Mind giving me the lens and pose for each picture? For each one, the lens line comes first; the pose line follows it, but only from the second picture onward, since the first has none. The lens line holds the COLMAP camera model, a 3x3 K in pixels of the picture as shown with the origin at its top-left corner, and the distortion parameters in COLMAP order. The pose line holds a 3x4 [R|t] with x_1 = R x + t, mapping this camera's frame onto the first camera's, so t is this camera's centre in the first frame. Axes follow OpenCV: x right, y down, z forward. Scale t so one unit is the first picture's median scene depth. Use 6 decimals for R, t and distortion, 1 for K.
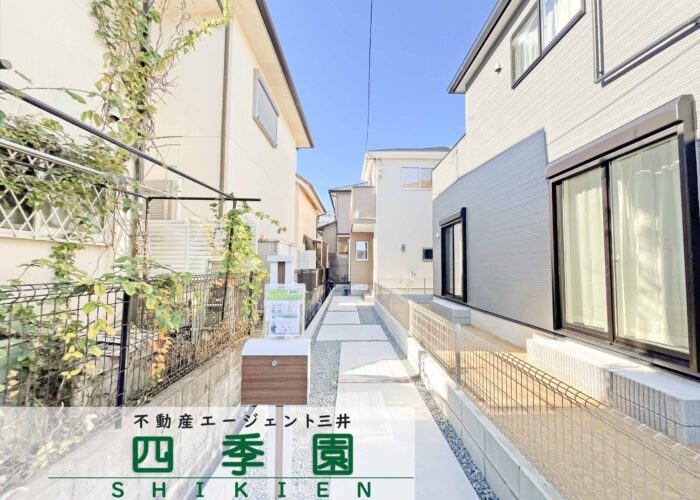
lens RADIAL K [[279.5, 0, 349.0], [0, 279.5, 252.6], [0, 0, 1]] dist [0.000659, -0.000515]
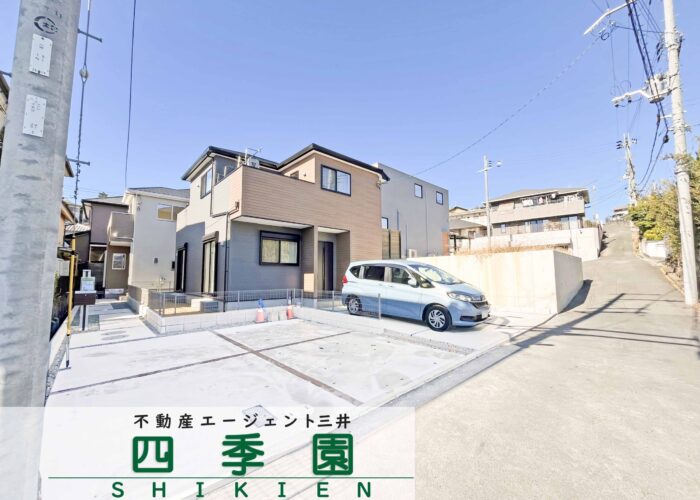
lens RADIAL K [[279.5, 0, 347.9], [0, 279.5, 253.1], [0, 0, 1]] dist [0.000659, -0.000515]
pose [[0.748733, 0.043257, 0.661459, -0.014462], [-0.025379, 0.999008, -0.036605, -0.022986], [-0.662386, 0.010620, 0.749087, -0.605787]]
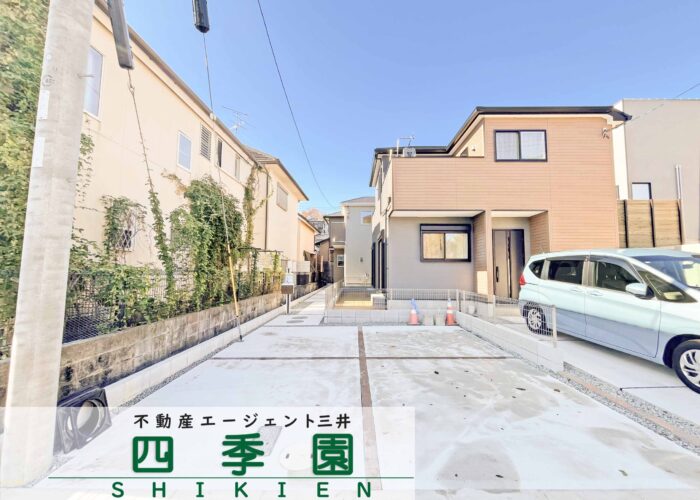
lens RADIAL K [[279.5, 0, 350.2], [0, 279.5, 252.9], [0, 0, 1]] dist [0.000659, -0.000515]
pose [[0.999636, -0.003525, -0.026735, 0.145019], [0.003037, 0.999829, -0.018242, -0.022144], [0.026794, 0.018155, 0.999476, -0.579714]]
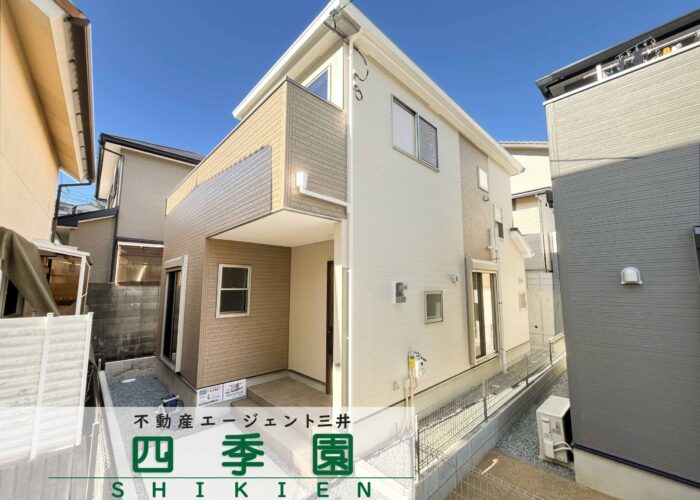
lens RADIAL K [[279.5, 0, 346.7], [0, 279.5, 254.8], [0, 0, 1]] dist [0.000659, -0.000515]
pose [[0.732311, 0.067181, 0.677648, -0.107981], [-0.029462, 0.997316, -0.067034, -0.033573], [-0.680332, 0.029125, 0.732325, 0.643451]]
